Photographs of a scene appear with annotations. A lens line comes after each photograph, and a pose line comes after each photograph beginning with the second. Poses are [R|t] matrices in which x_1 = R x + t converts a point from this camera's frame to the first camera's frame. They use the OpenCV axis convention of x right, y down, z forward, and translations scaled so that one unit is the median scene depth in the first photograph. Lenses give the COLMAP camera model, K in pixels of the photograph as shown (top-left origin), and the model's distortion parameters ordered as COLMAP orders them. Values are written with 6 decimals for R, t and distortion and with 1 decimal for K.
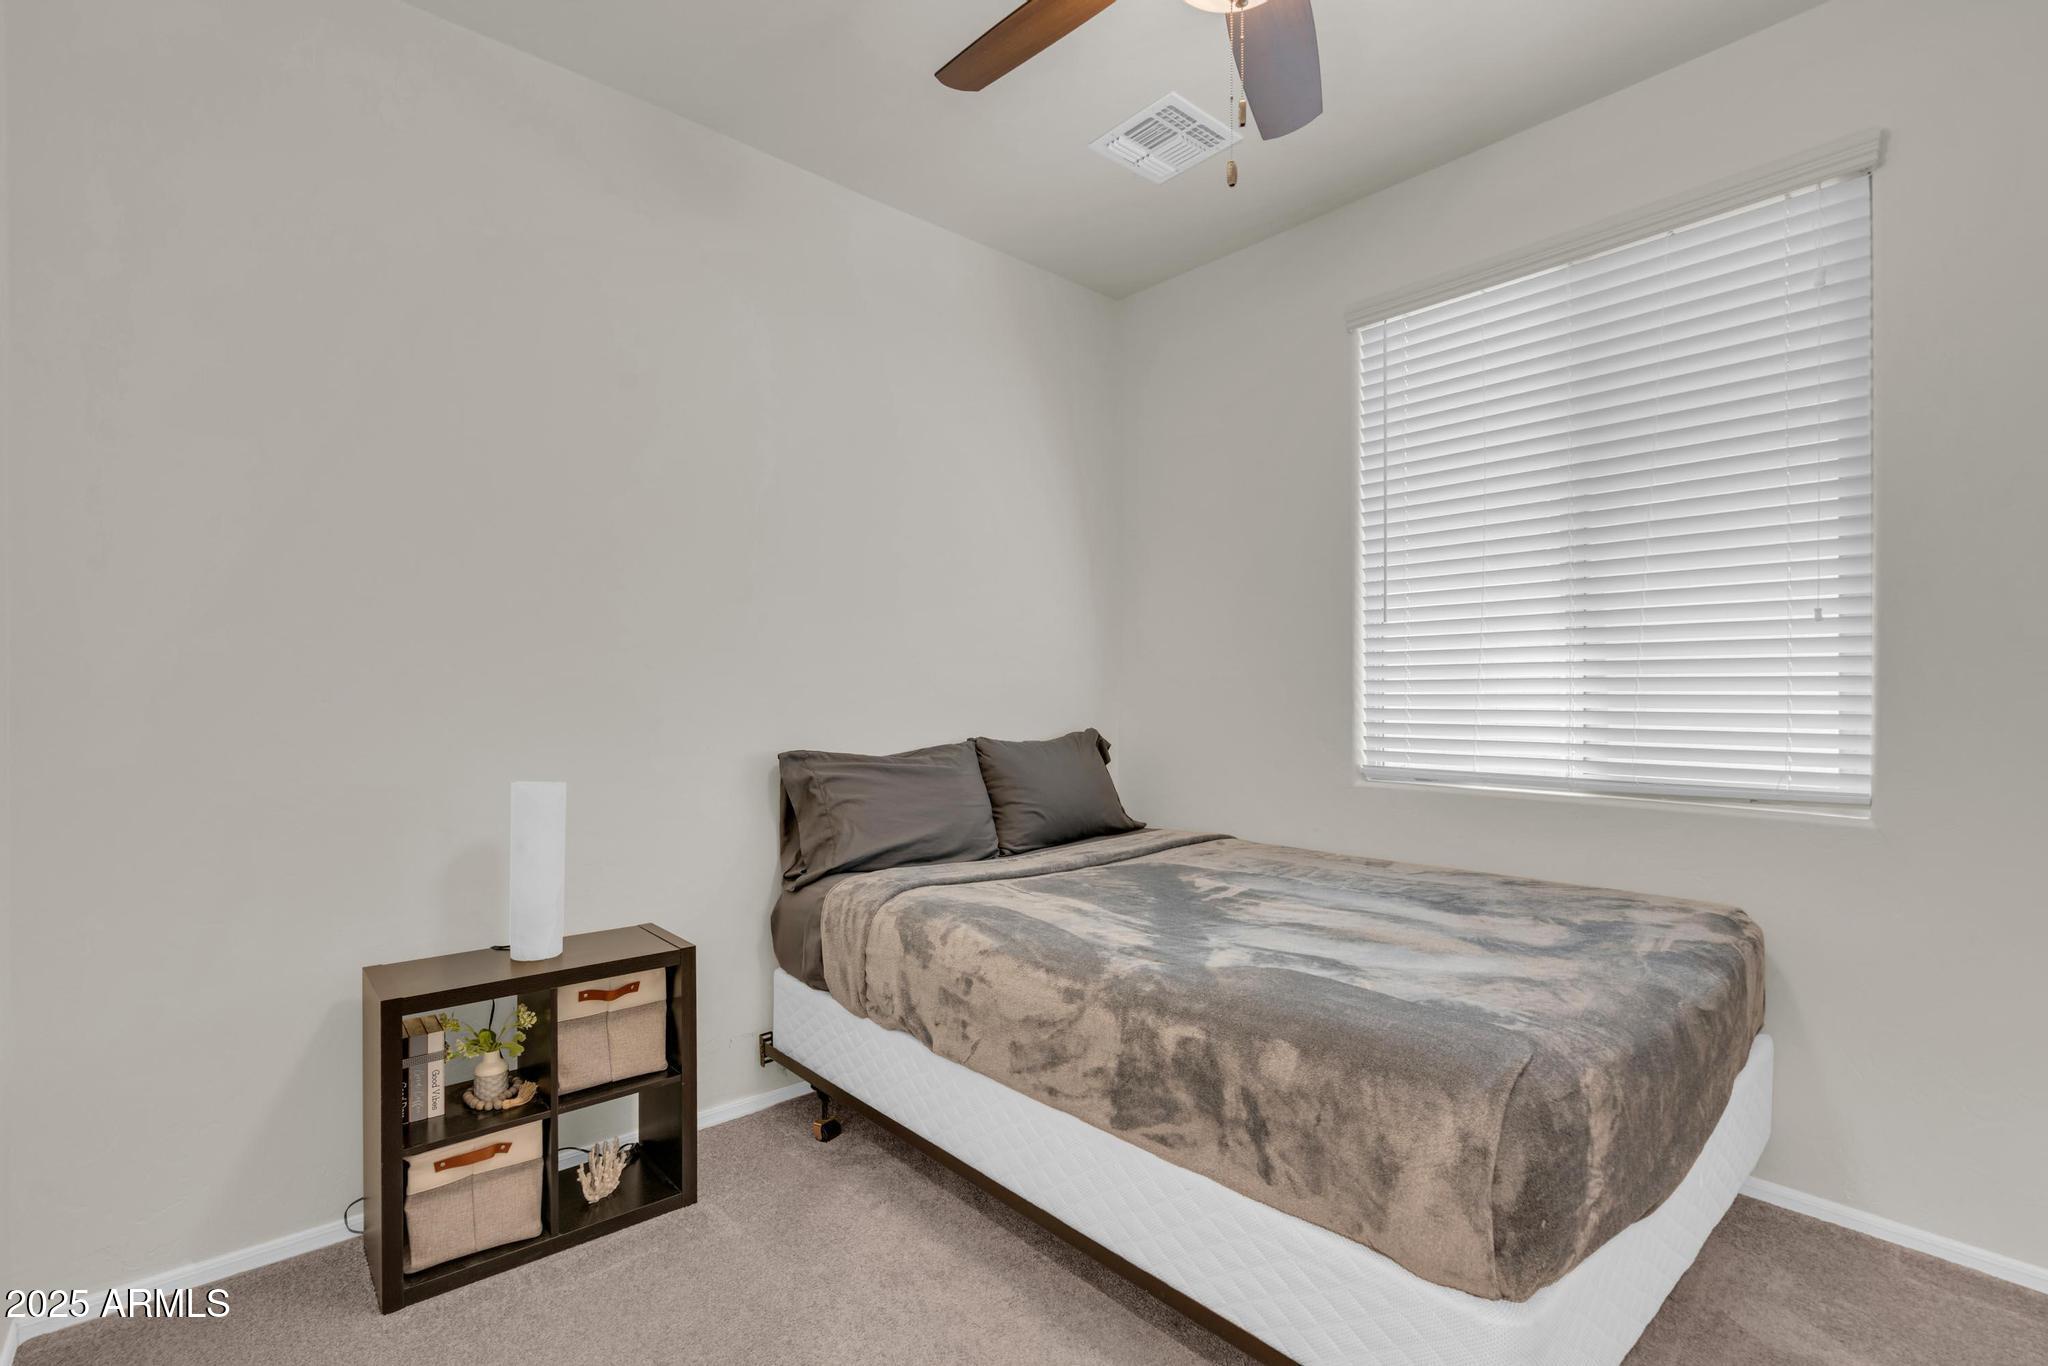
lens RADIAL K [[932.1, 0, 1016.1], [0, 932.1, 697.4], [0, 0, 1]] dist [-0.005389, 0.003022]
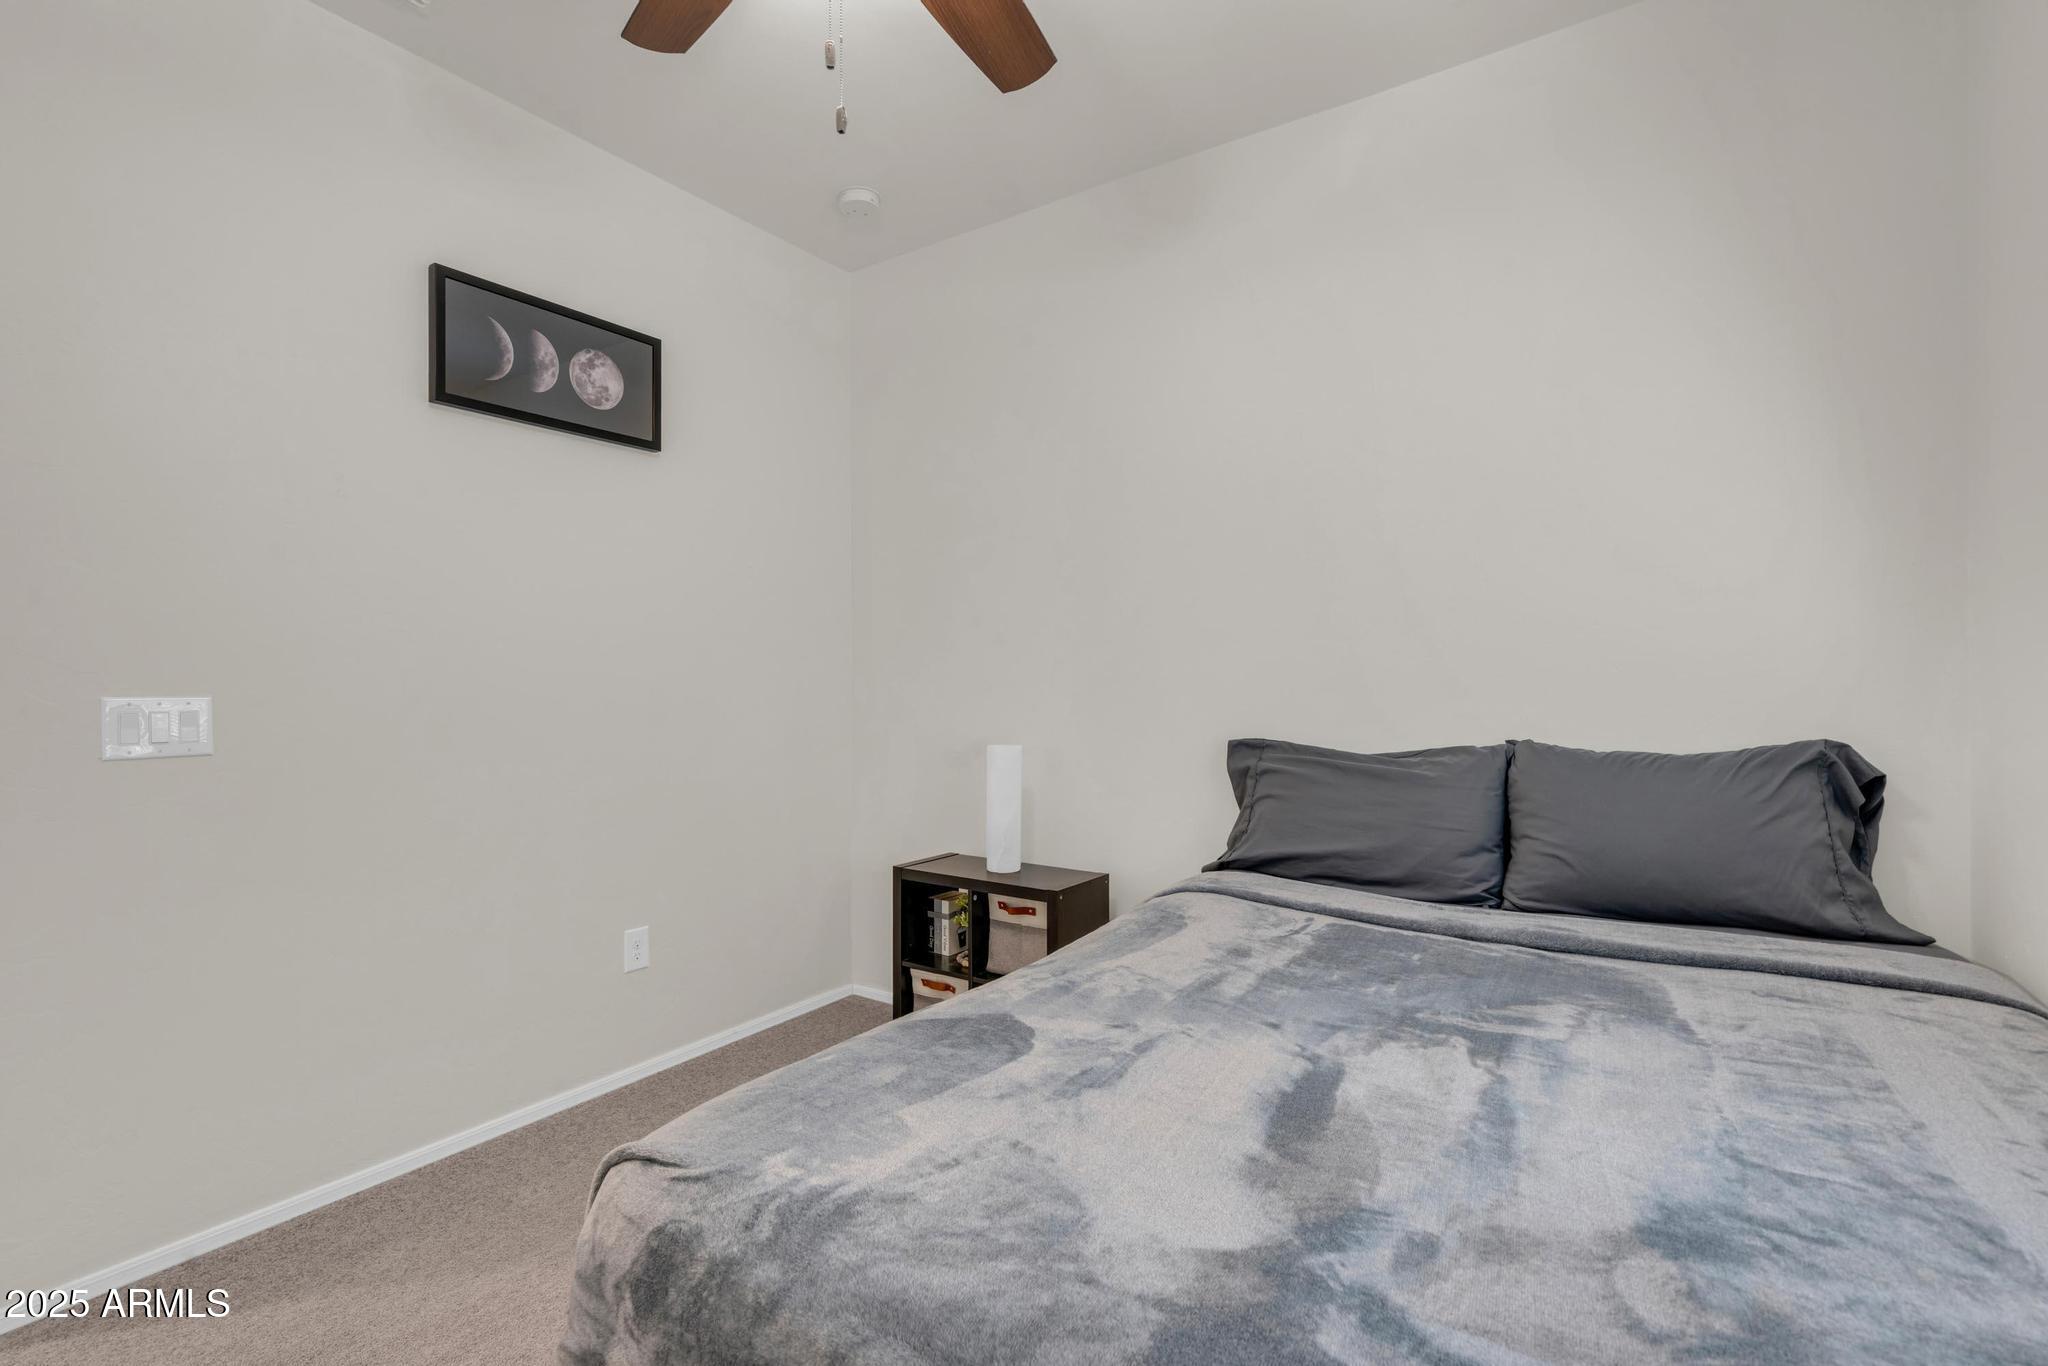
lens RADIAL K [[932.1, 0, 1022.5], [0, 932.1, 681.3], [0, 0, 1]] dist [-0.005389, 0.003022]
pose [[0.229817, -0.008378, -0.973198, 0.731122], [0.003117, 0.999964, -0.007873, 0.003661], [0.973229, -0.001225, 0.229835, 0.603531]]
